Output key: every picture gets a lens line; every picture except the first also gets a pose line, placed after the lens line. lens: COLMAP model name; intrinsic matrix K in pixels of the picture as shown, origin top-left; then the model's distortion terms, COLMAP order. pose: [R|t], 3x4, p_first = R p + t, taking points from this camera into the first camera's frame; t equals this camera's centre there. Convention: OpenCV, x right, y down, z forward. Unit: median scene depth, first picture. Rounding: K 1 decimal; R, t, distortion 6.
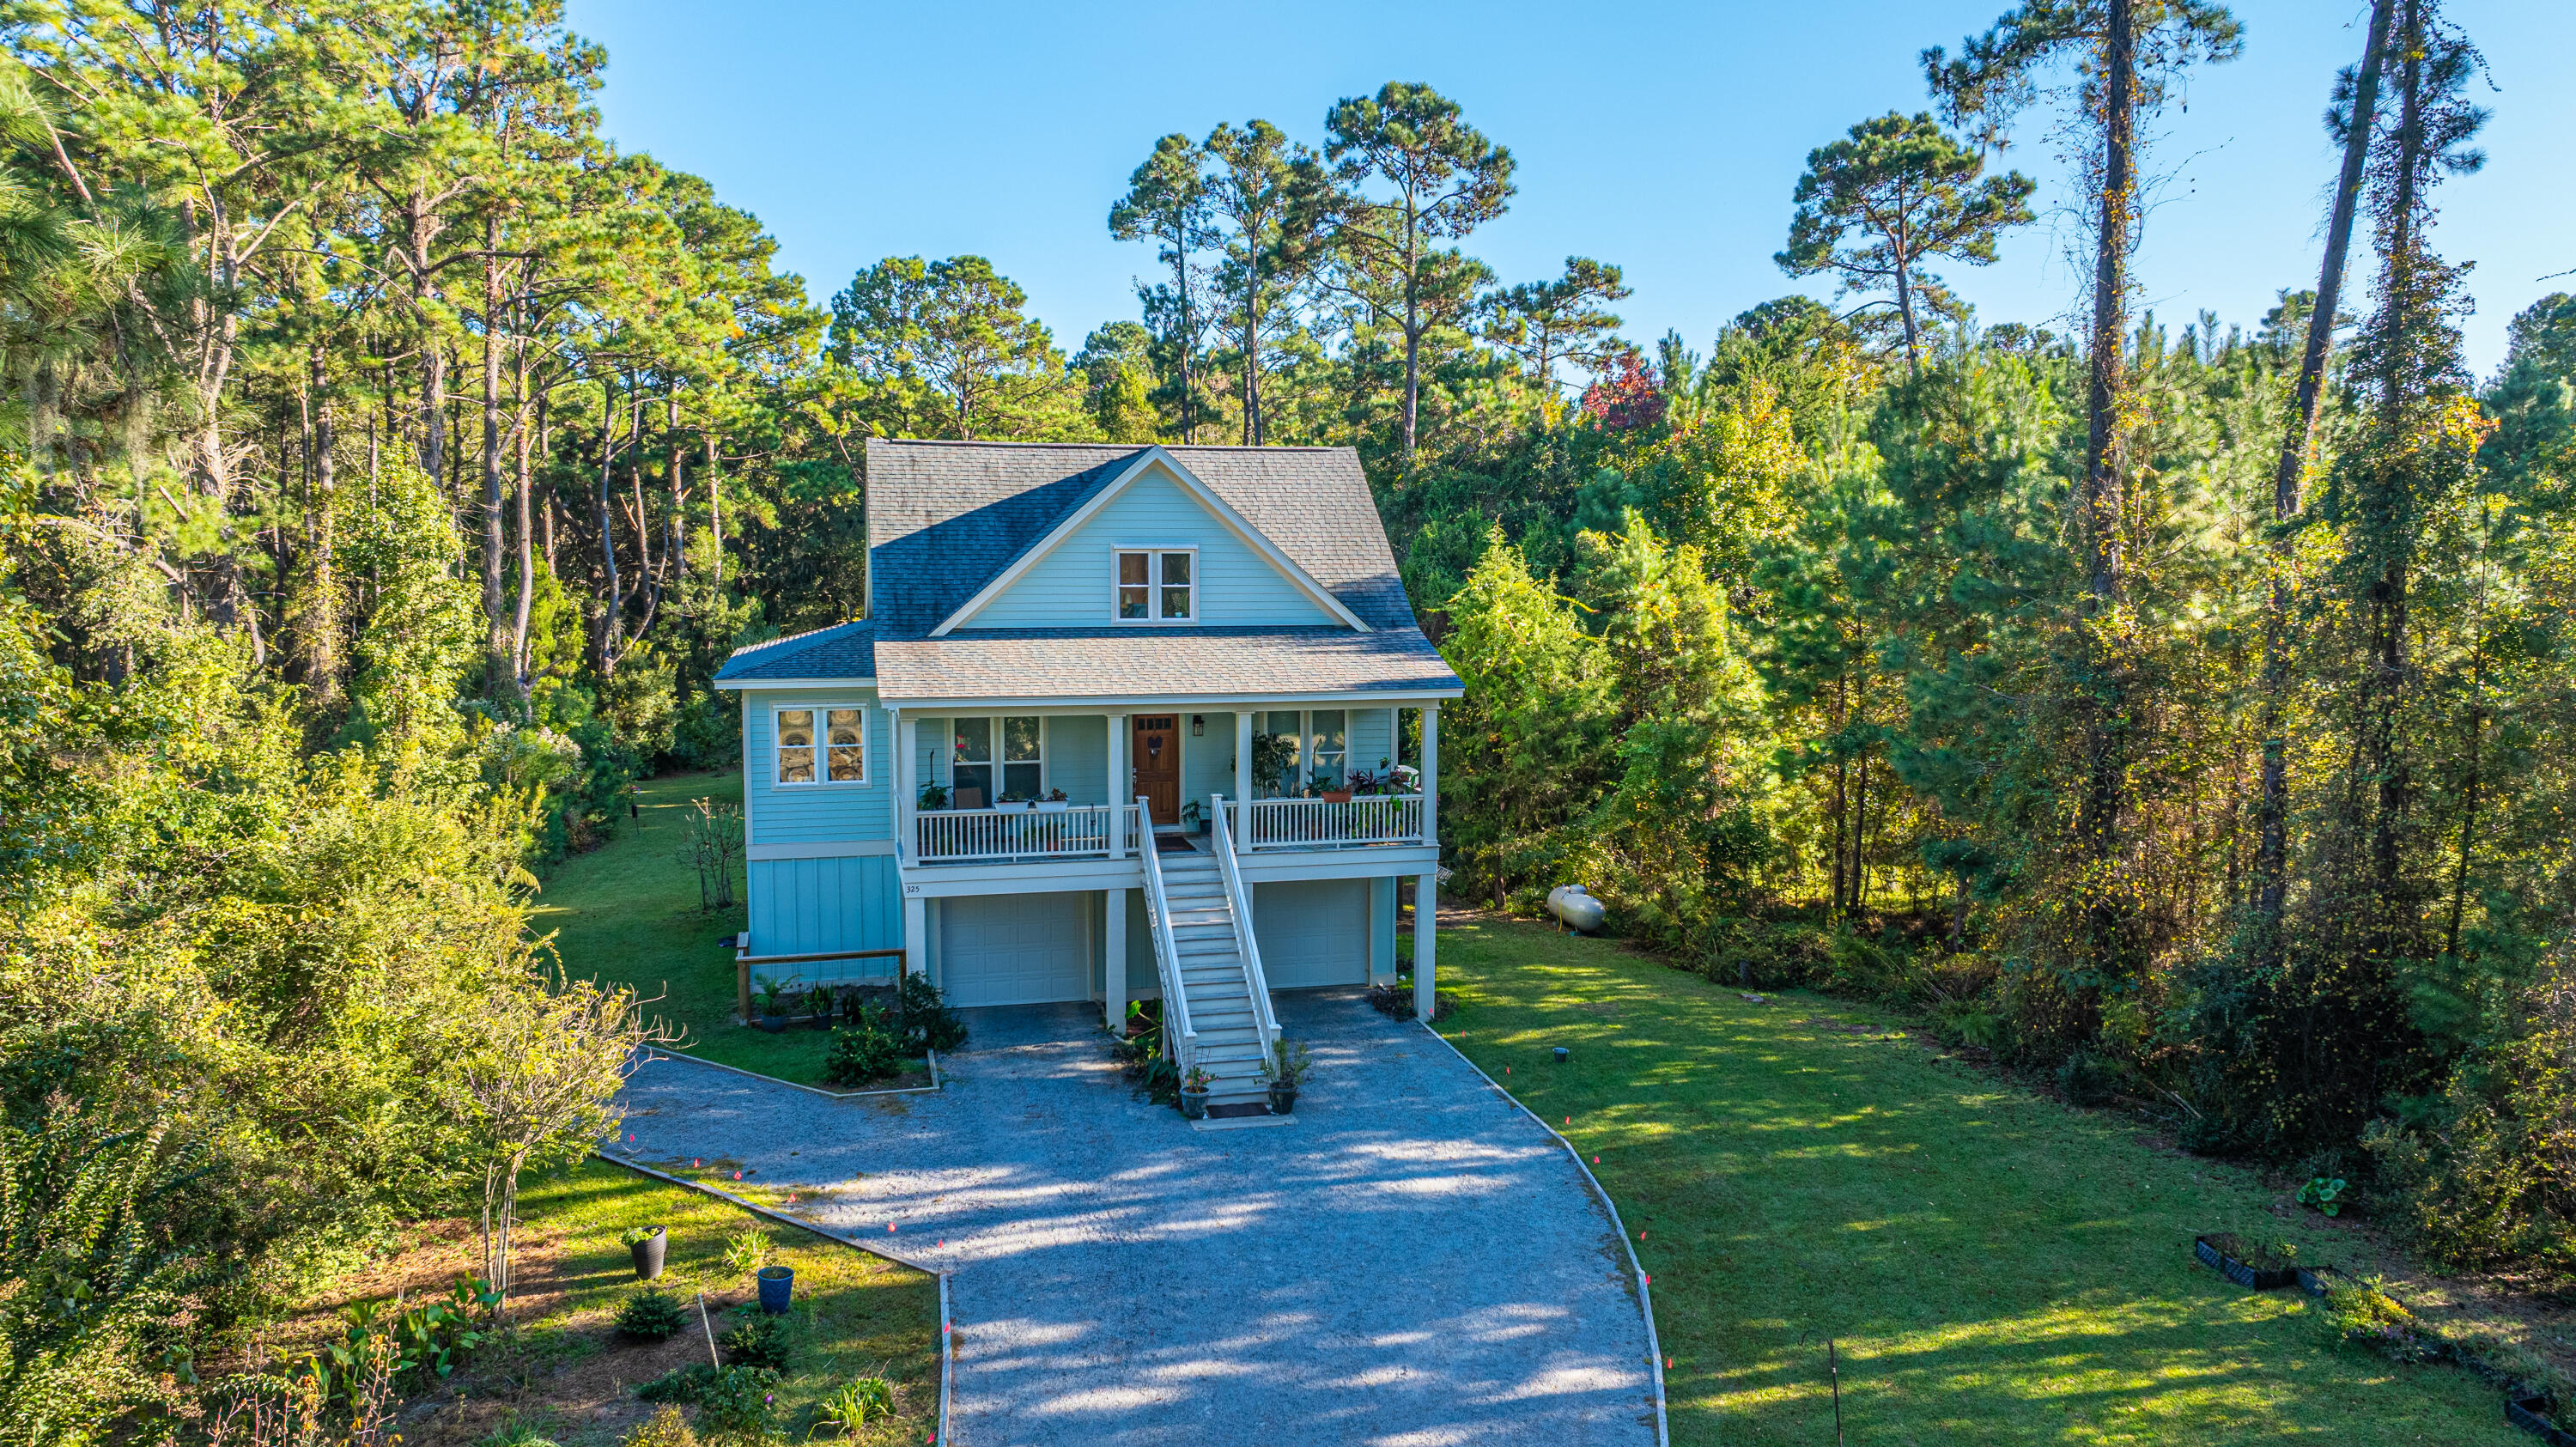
lens RADIAL K [[1807.8, 0, 1298.3], [0, 1807.8, 715.8], [0, 0, 1]] dist [-0.018112, 0.003084]
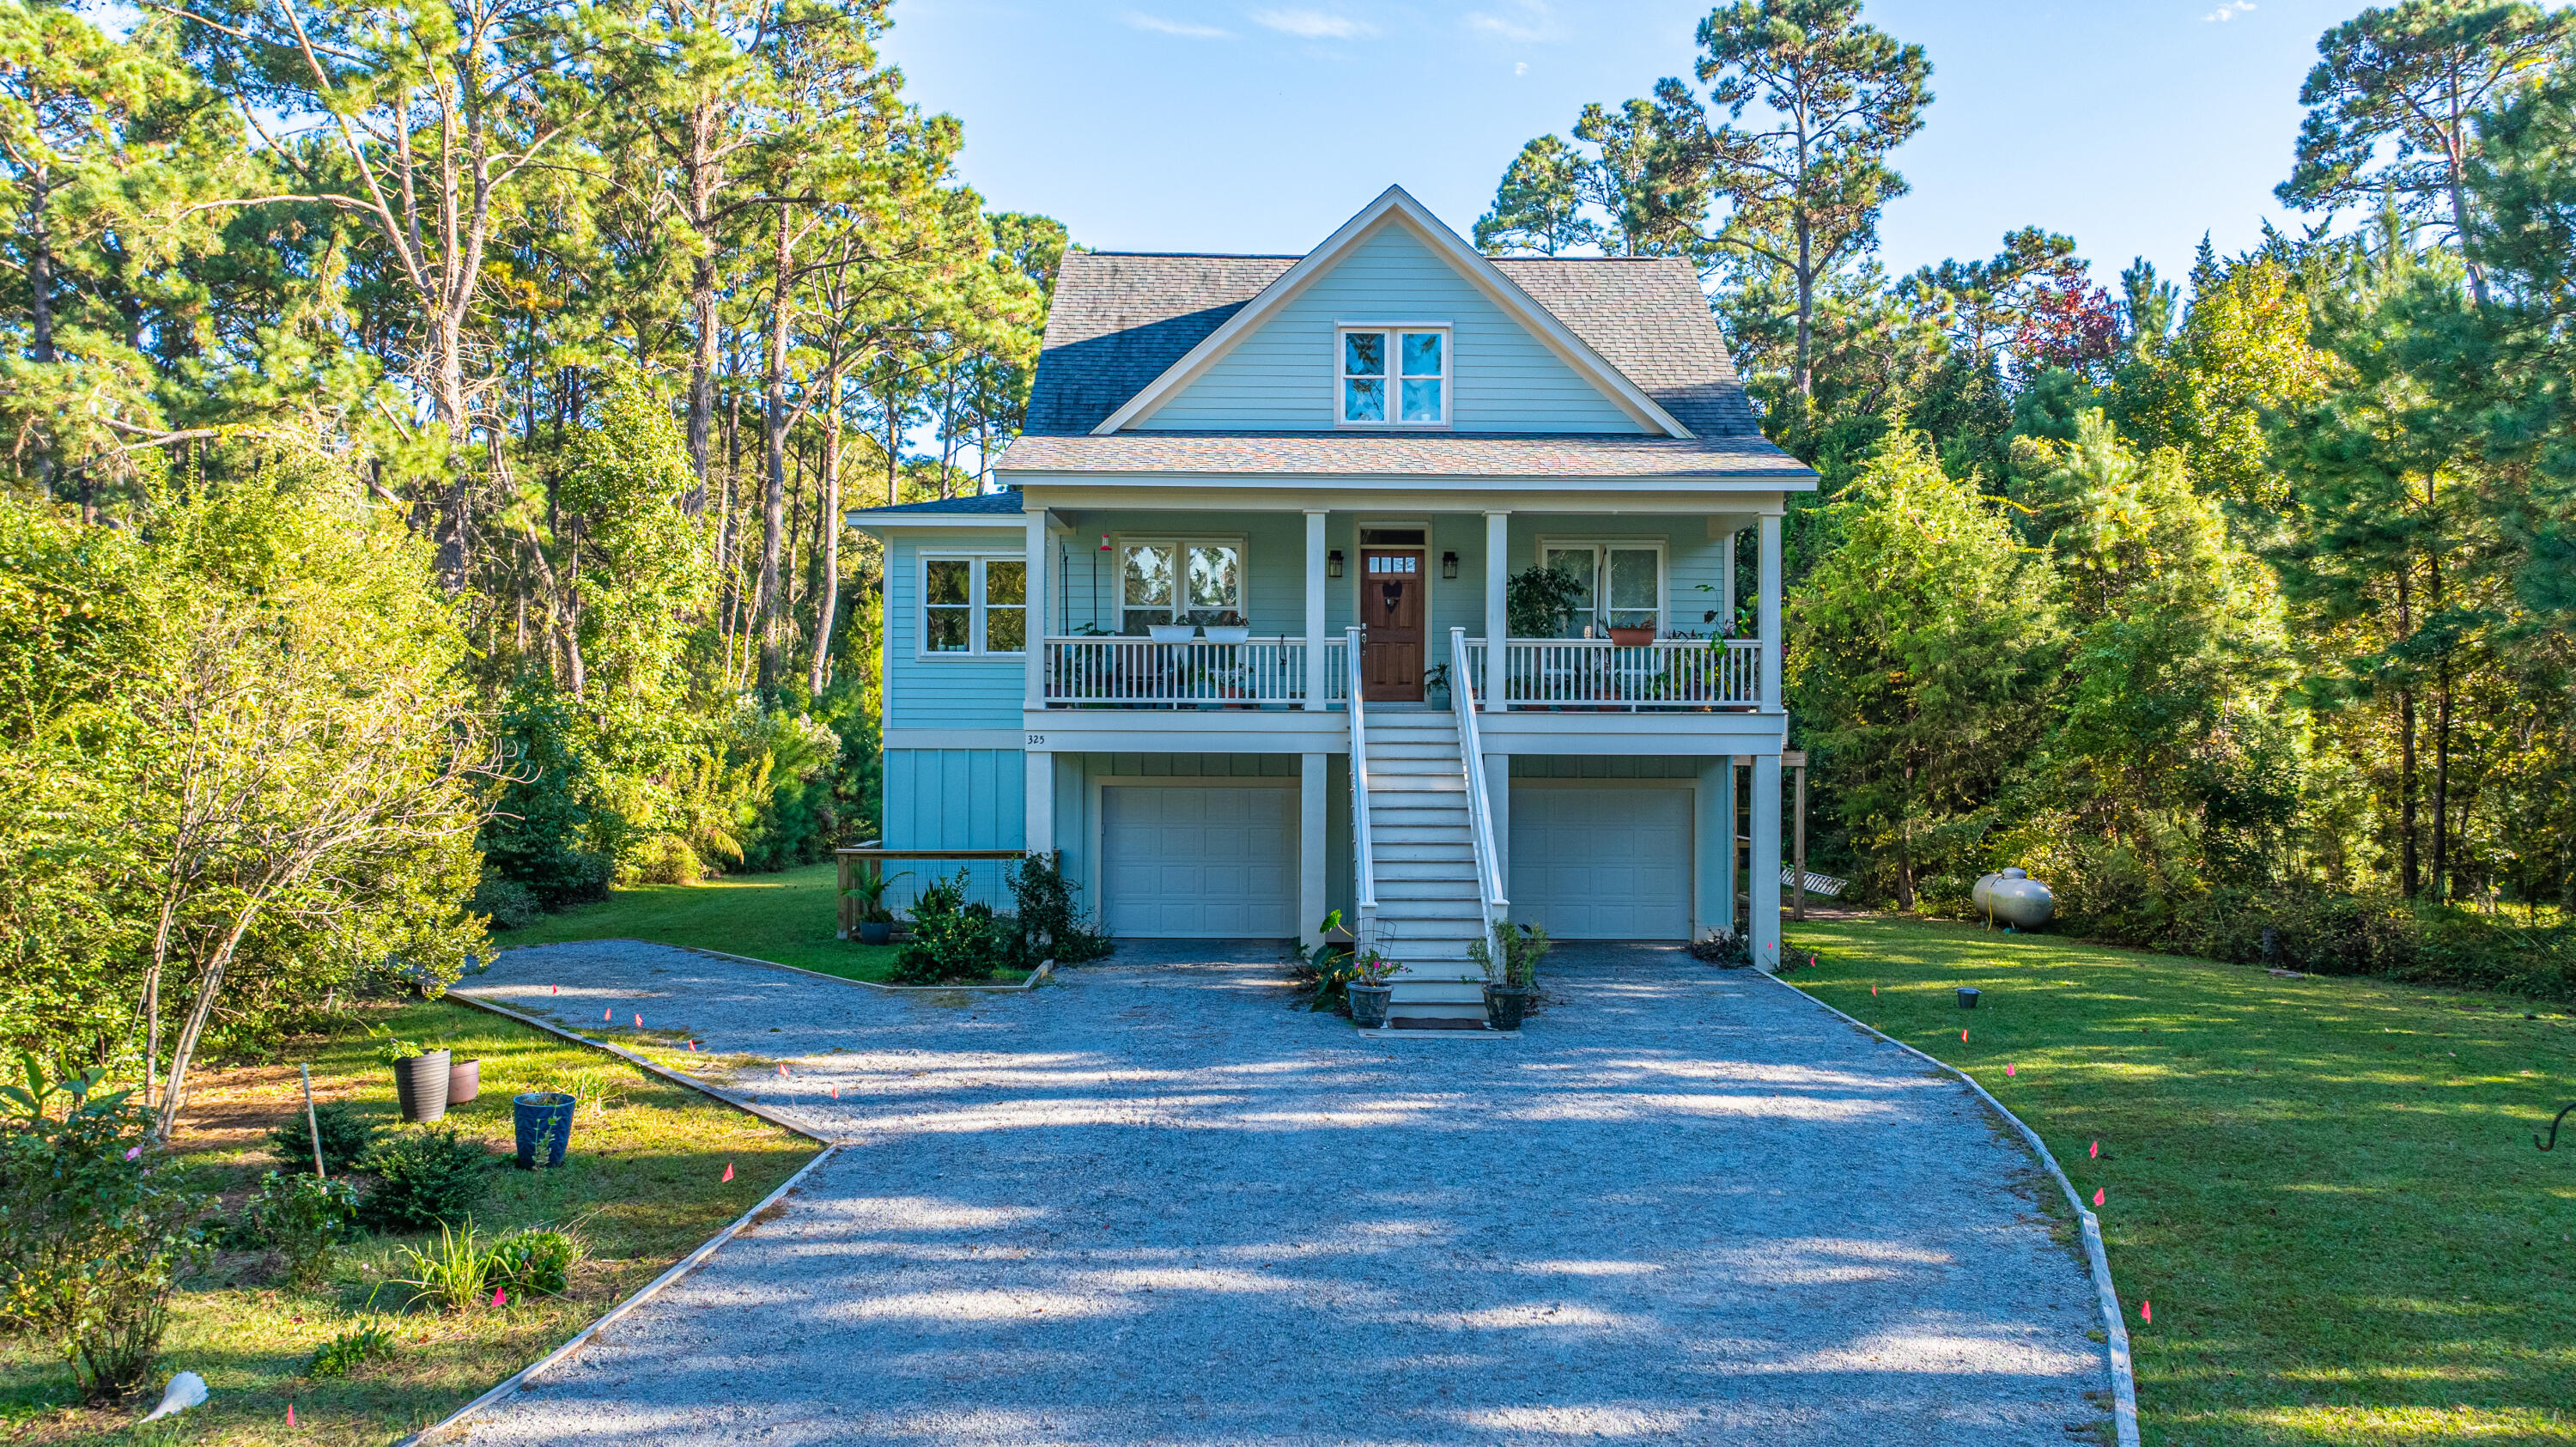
lens RADIAL K [[1812.8, 0, 1296.6], [0, 1812.8, 717.0], [0, 0, 1]] dist [-0.026146, 0.015440]
pose [[0.971132, -0.000159, -0.238541, 0.045418], [-0.024500, 0.994645, -0.100409, 0.108791], [0.237280, 0.103355, 0.965928, 0.213474]]
